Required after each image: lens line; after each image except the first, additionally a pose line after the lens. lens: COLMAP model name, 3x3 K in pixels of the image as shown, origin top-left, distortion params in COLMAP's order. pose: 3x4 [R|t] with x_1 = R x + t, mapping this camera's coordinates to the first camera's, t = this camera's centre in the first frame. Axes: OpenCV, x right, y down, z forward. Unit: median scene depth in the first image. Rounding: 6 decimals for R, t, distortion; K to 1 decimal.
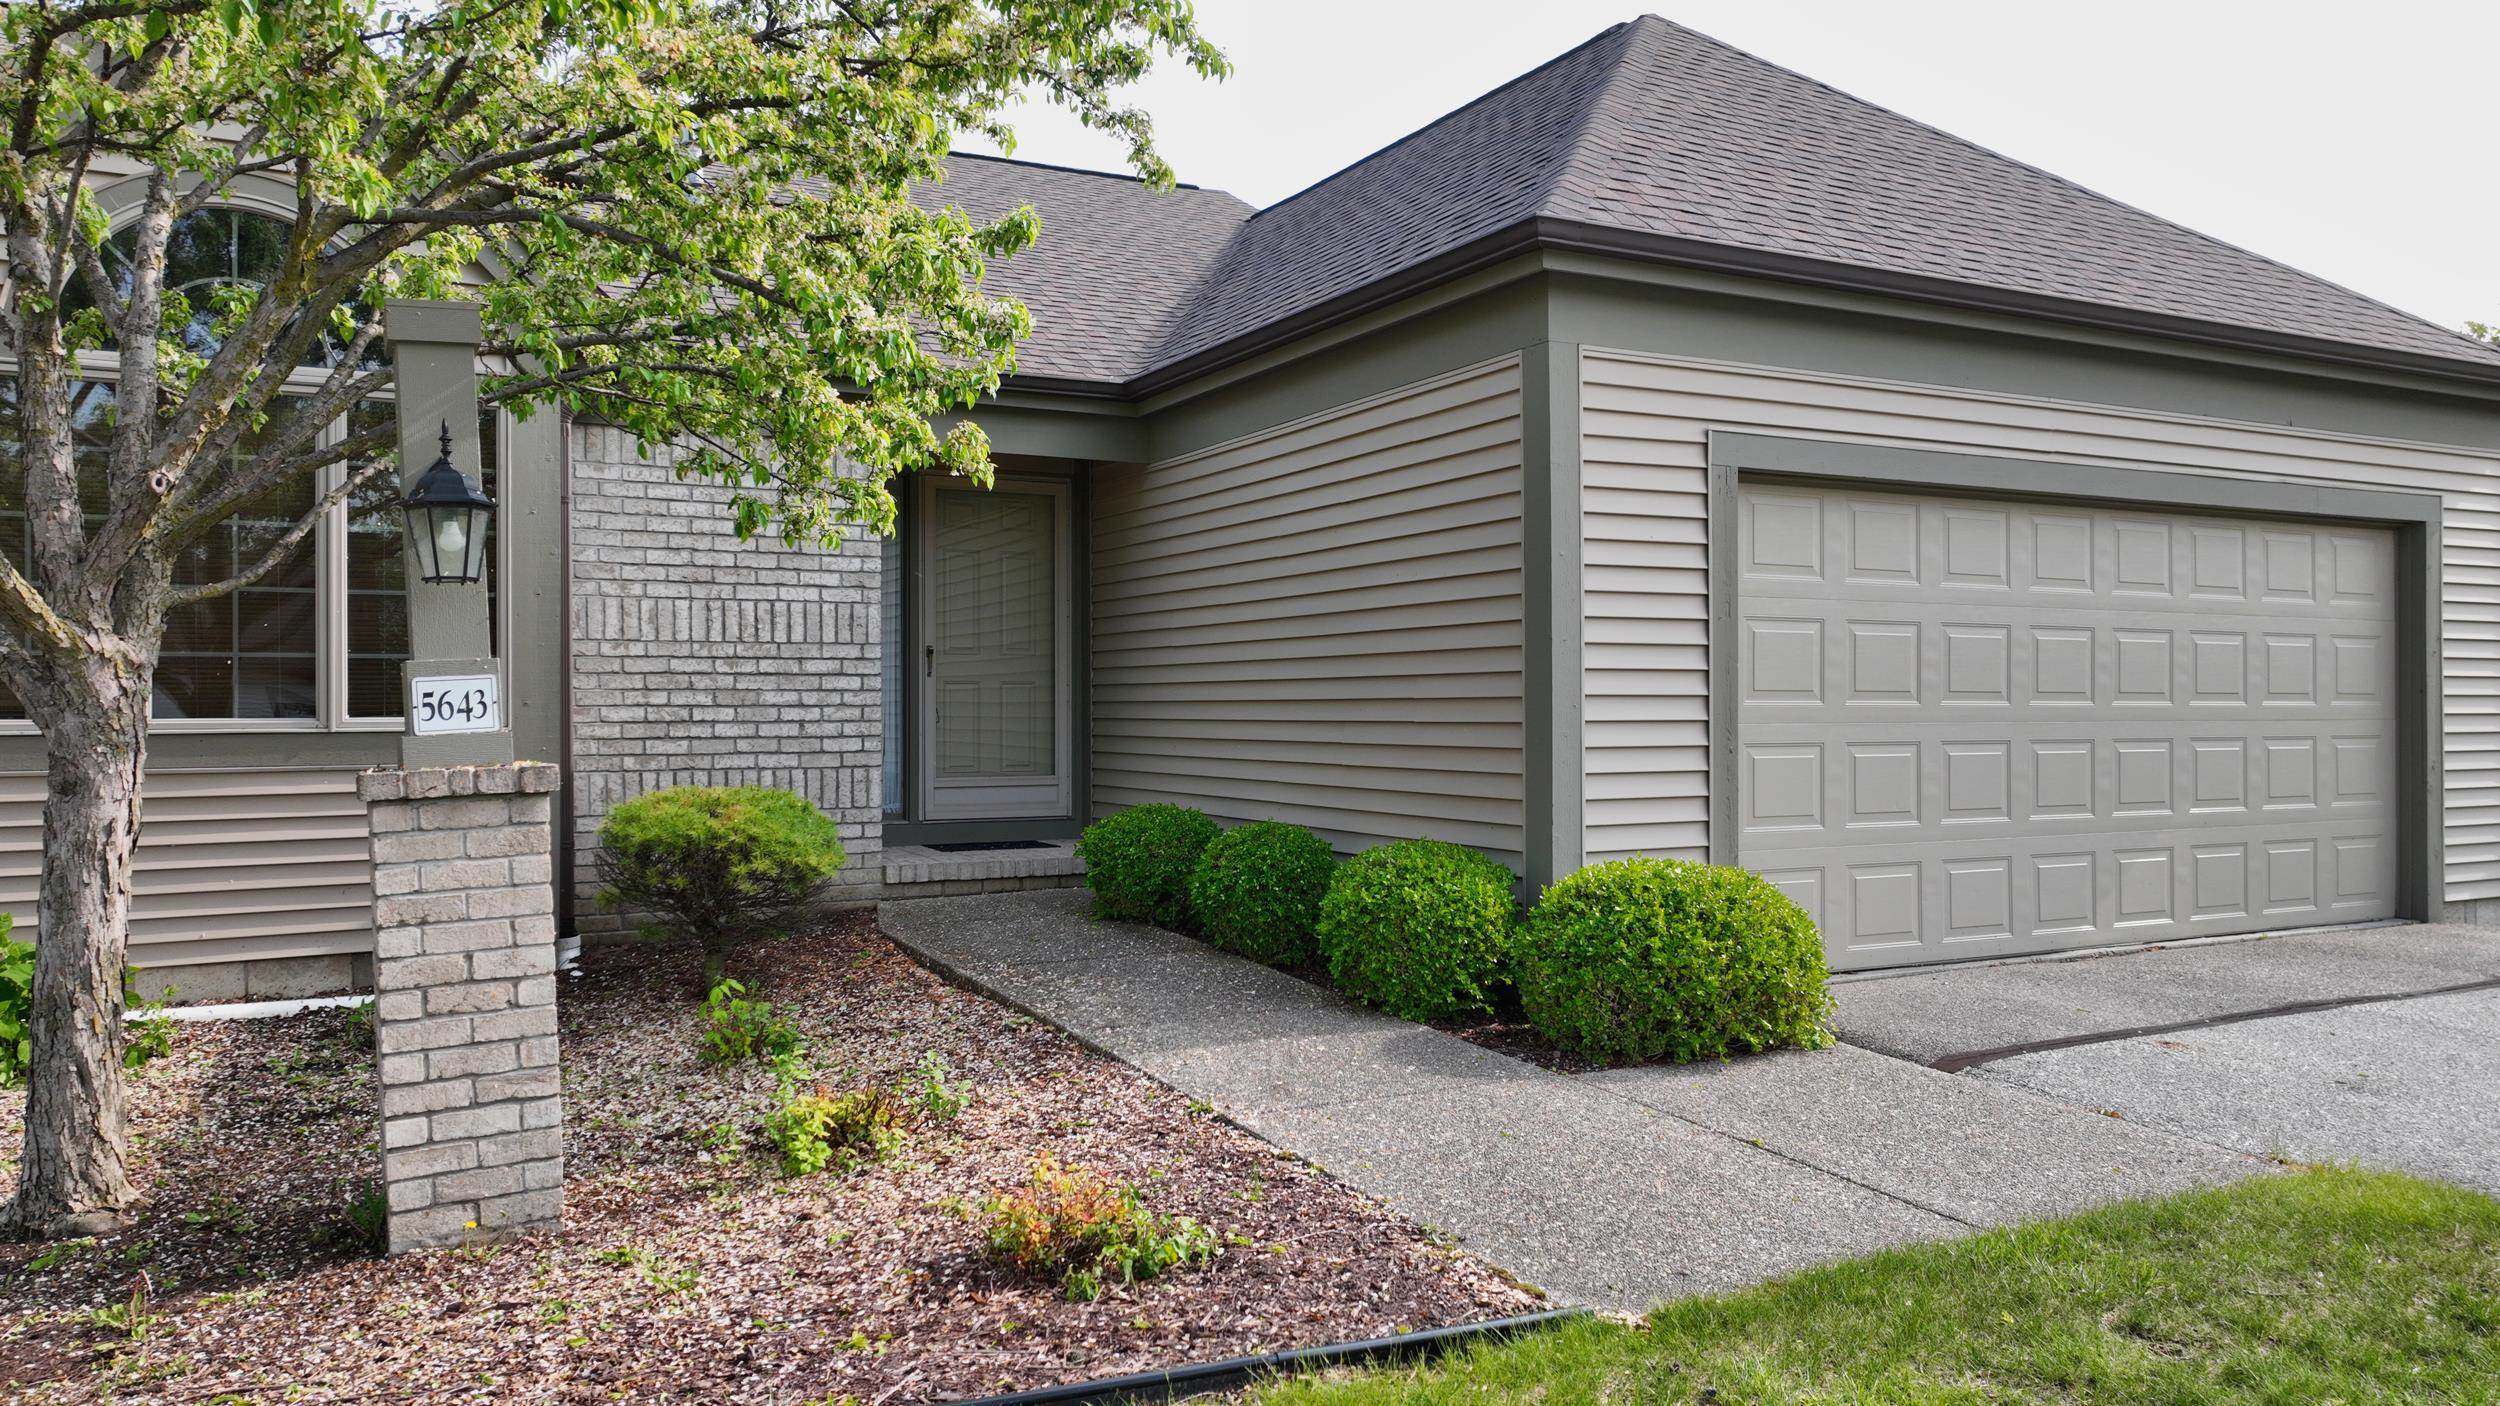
lens RADIAL K [[1738.9, 0, 1236.5], [0, 1738.9, 699.3], [0, 0, 1]] dist [0.008855, 0.002859]
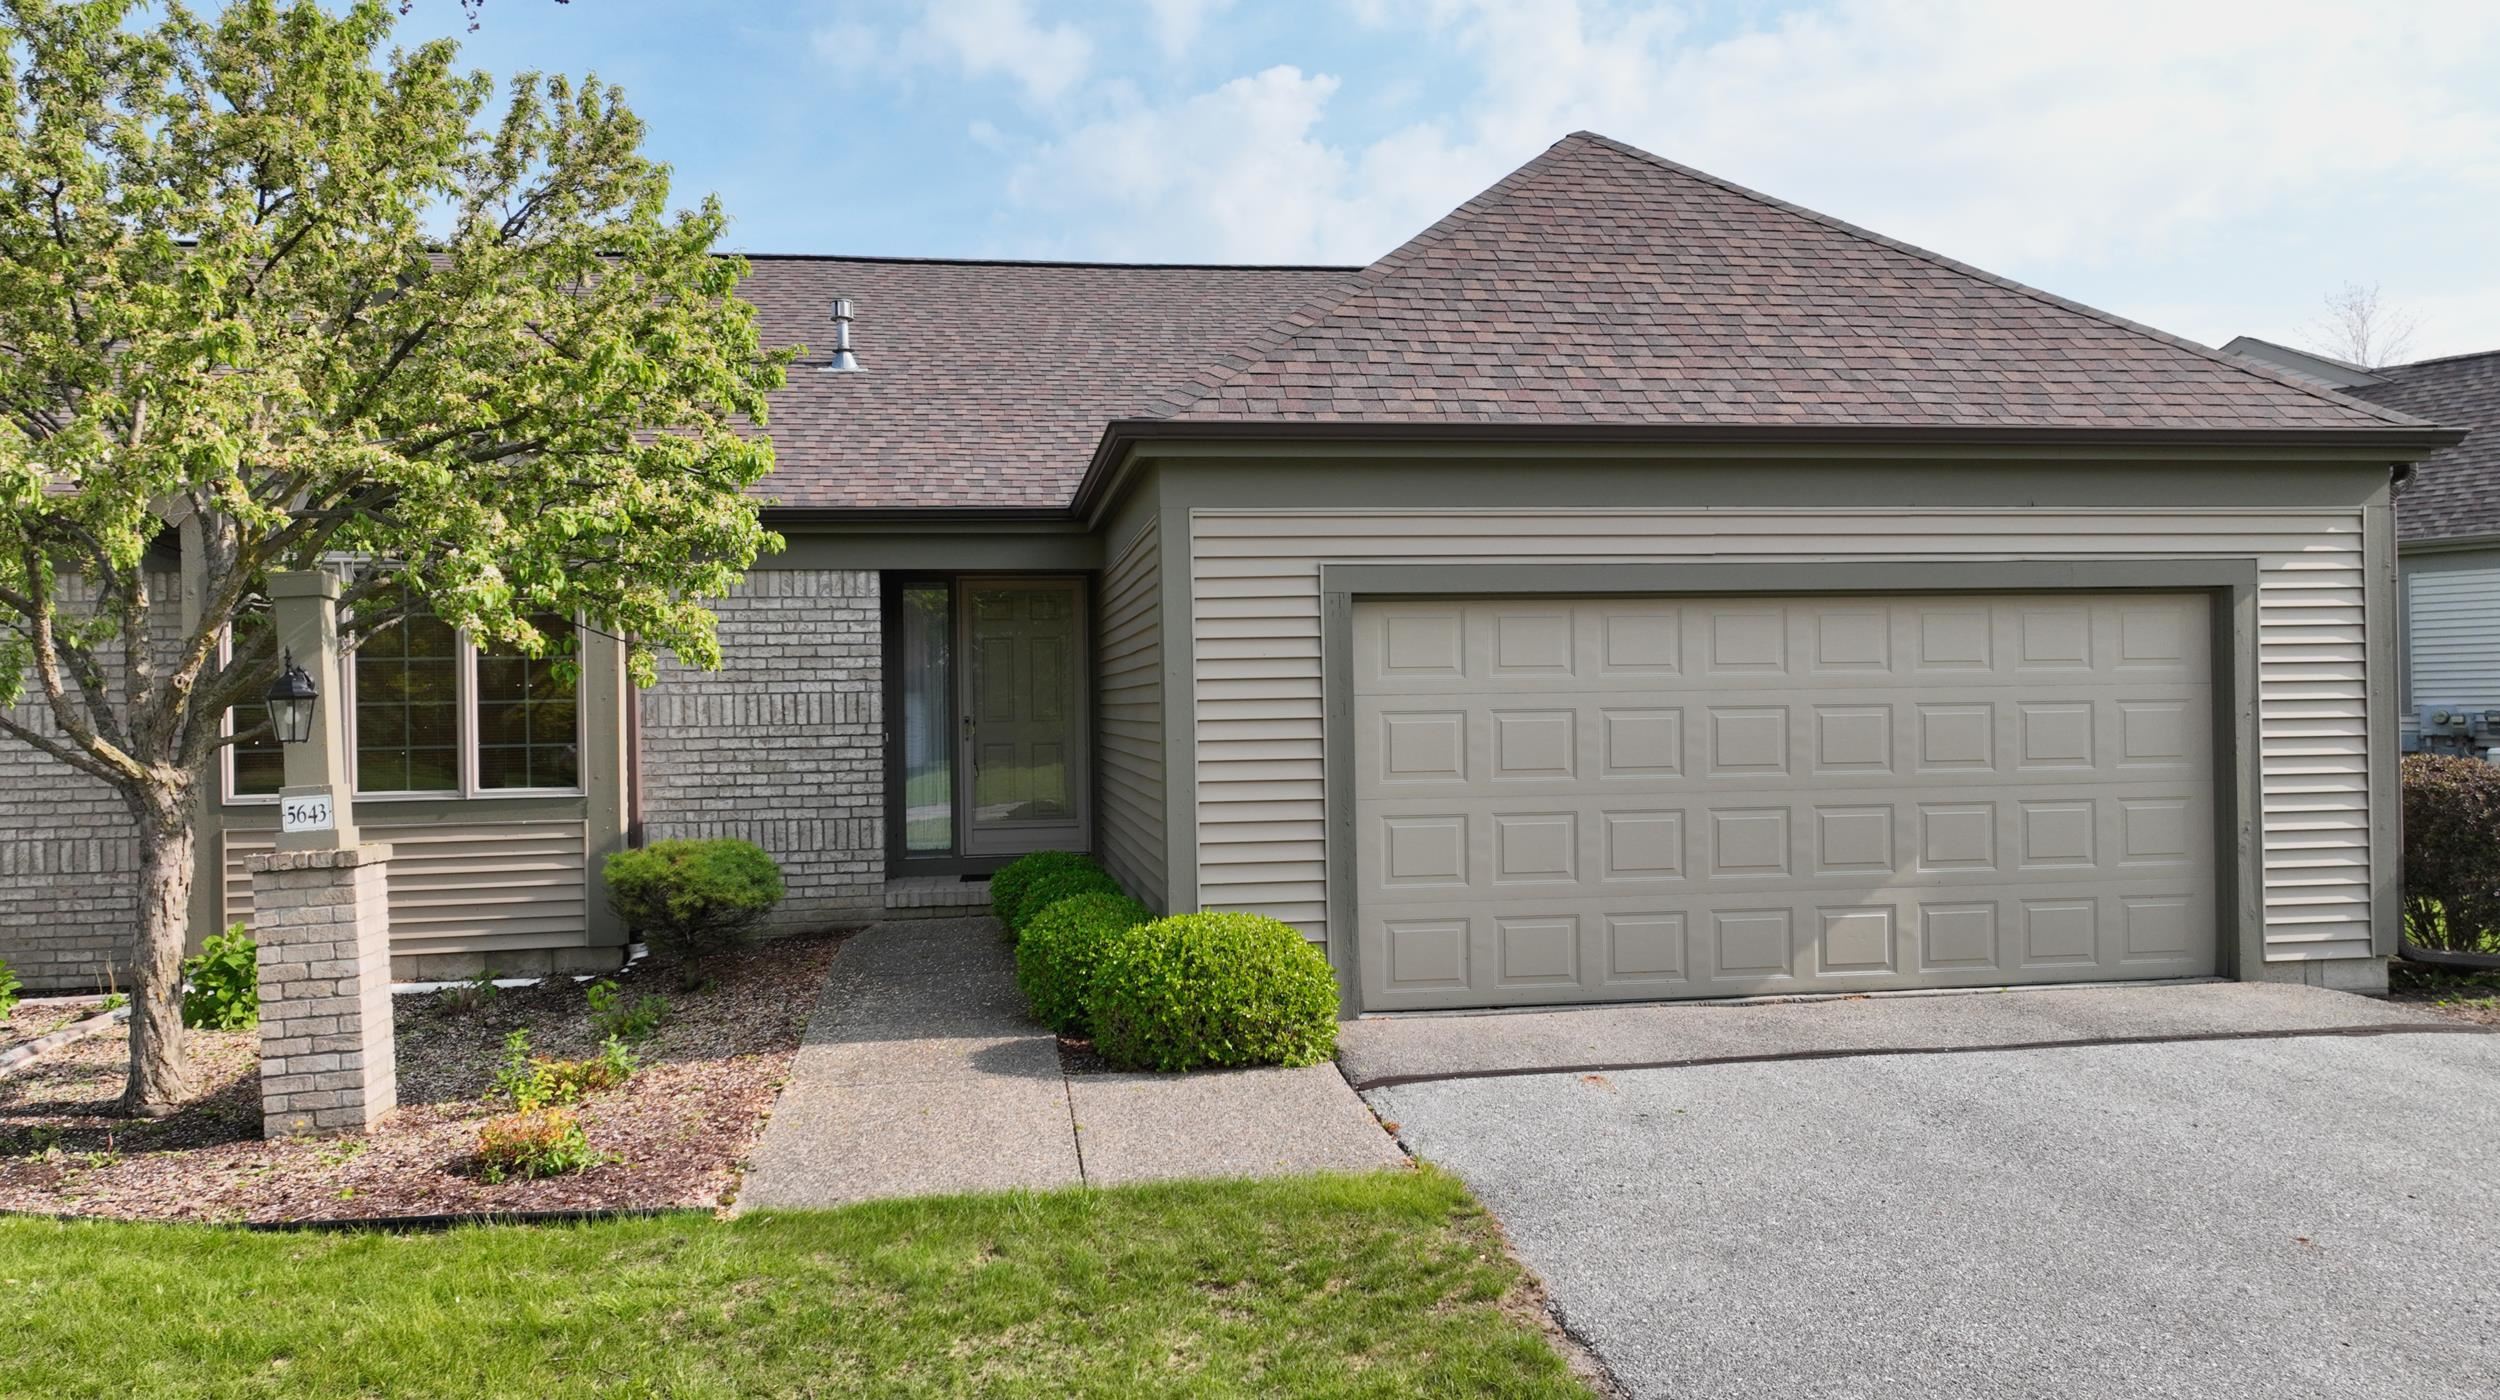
lens RADIAL K [[1762.3, 0, 1250.0], [0, 1762.3, 700.0], [0, 0, 1]] dist [0.002373, 0.012784]
pose [[0.946330, -0.014091, -0.322895, 0.584921], [0.015879, 0.999870, 0.002902, -0.058847], [0.322812, -0.007874, 0.946431, -0.189012]]
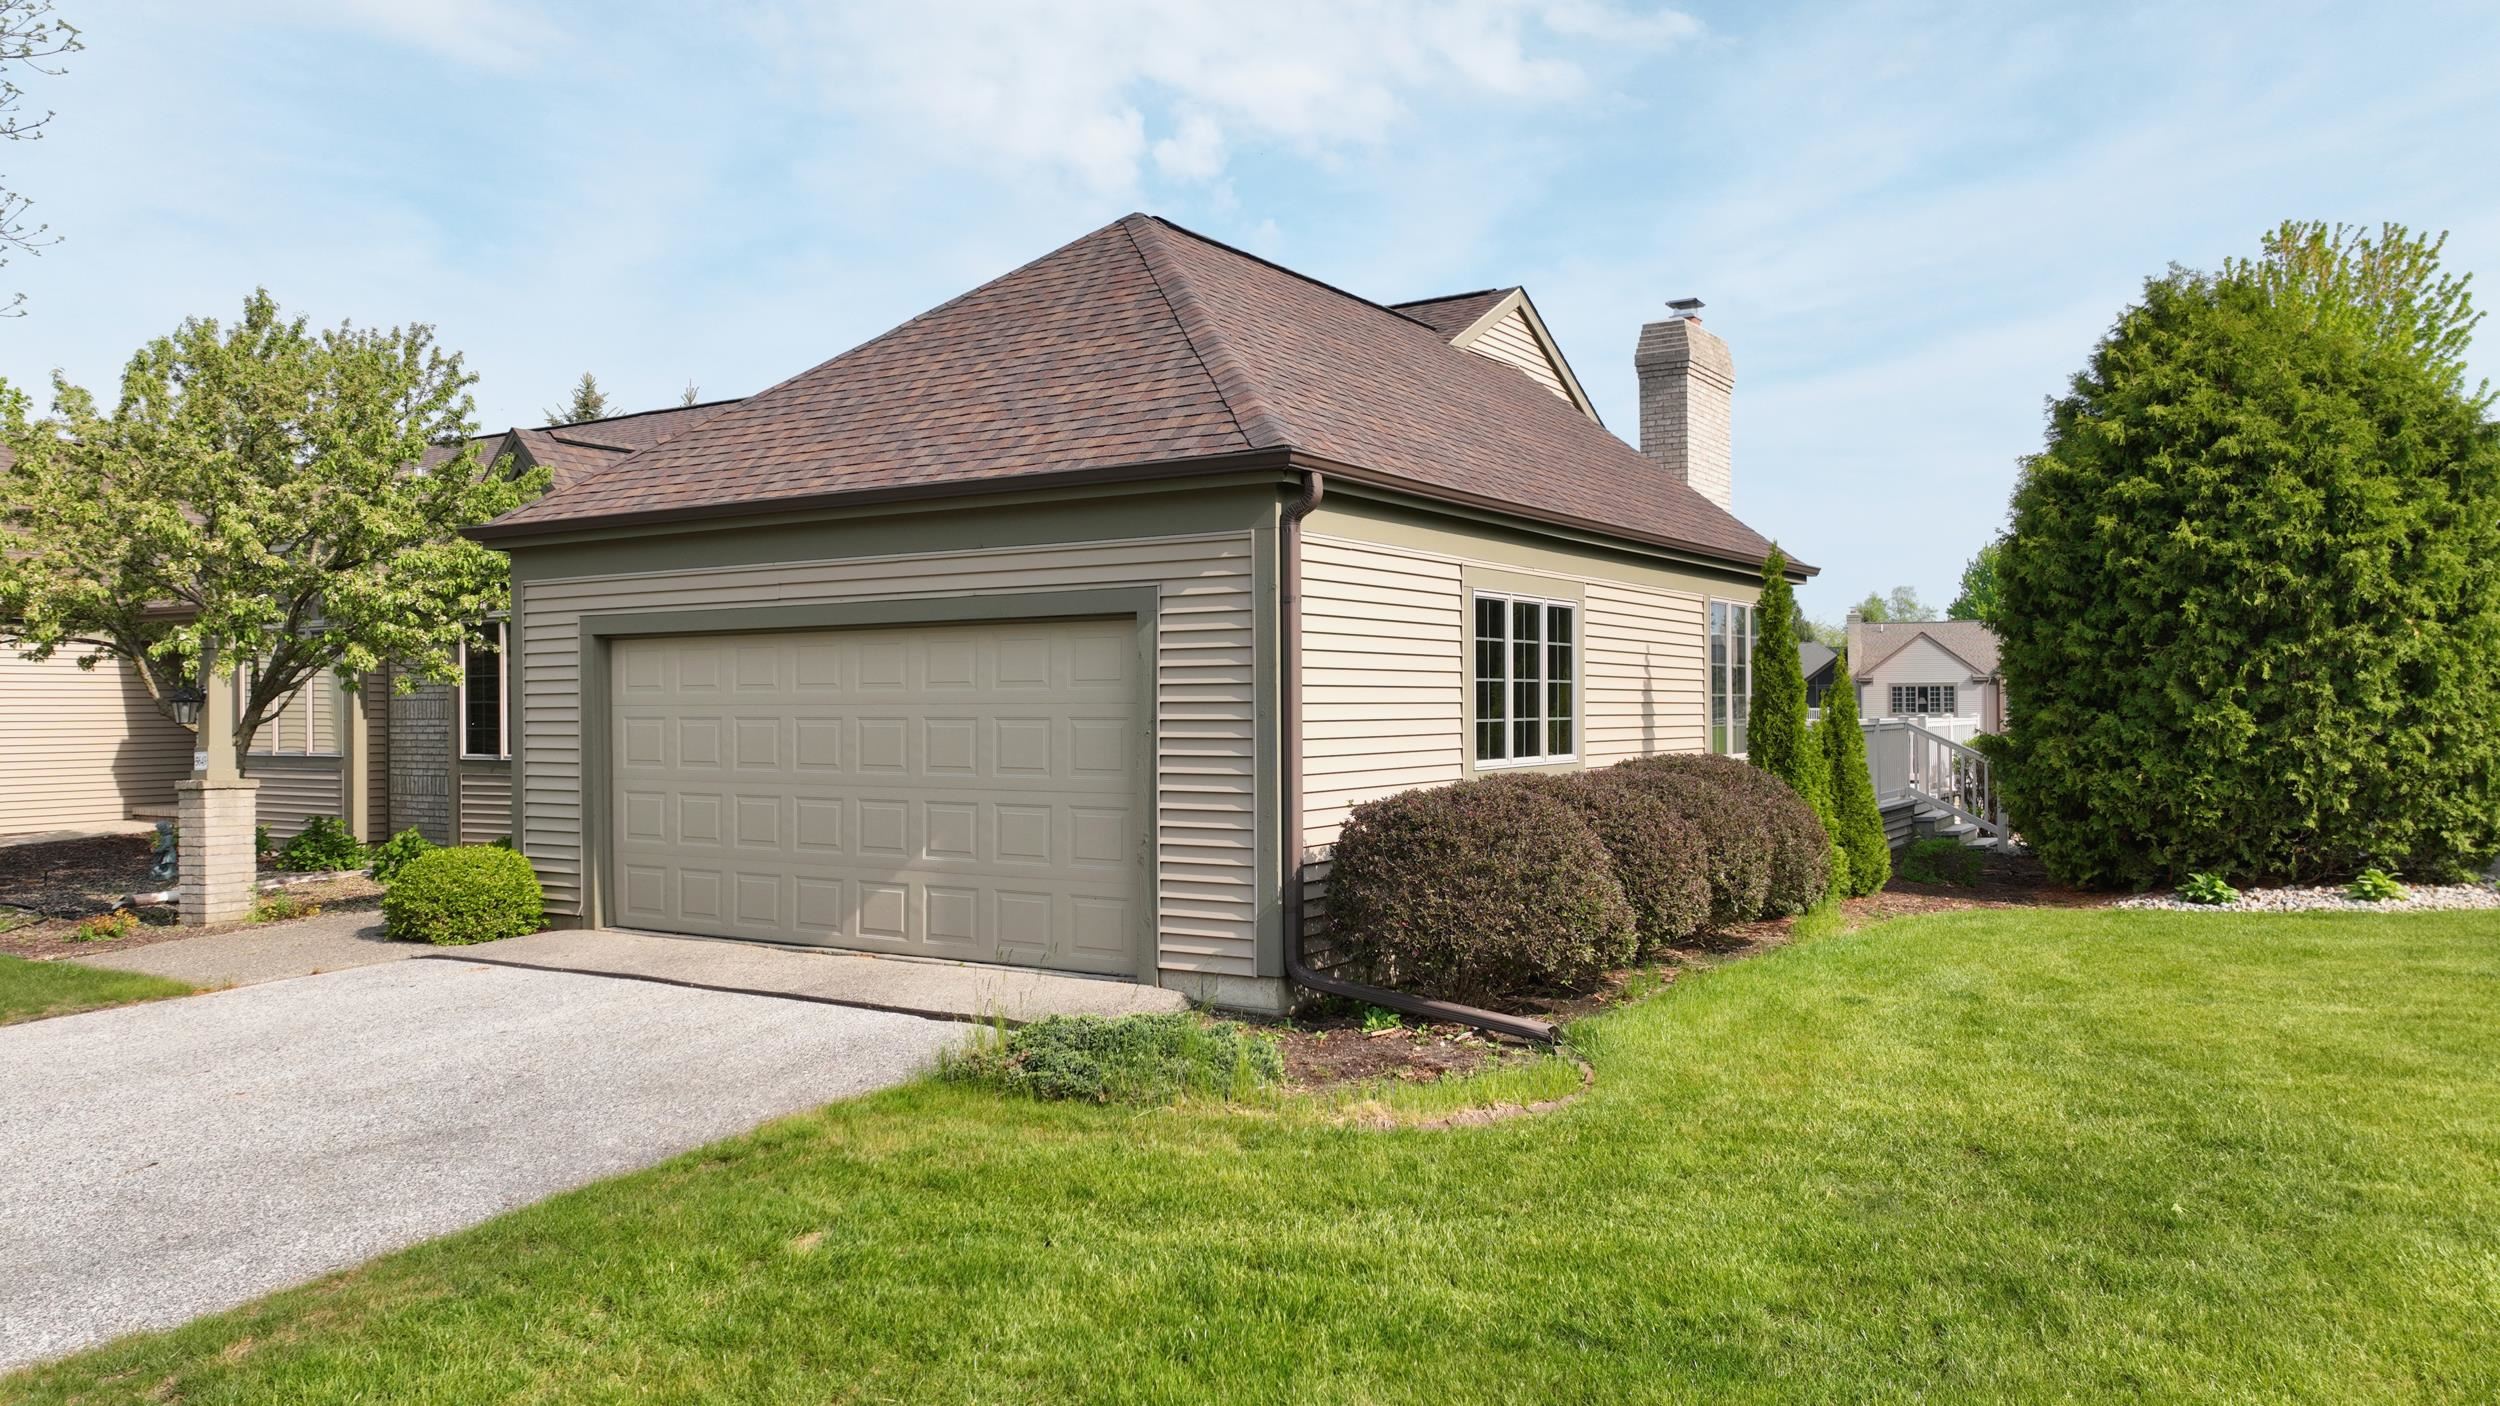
lens RADIAL K [[1762.3, 0, 1250.0], [0, 1762.3, 703.0], [0, 0, 1]] dist [0.002373, 0.012784]
pose [[0.505145, 0.000319, -0.863035, 2.049897], [0.010785, 0.999920, 0.006682, -0.064731], [0.862967, -0.012683, 0.505100, 0.631396]]
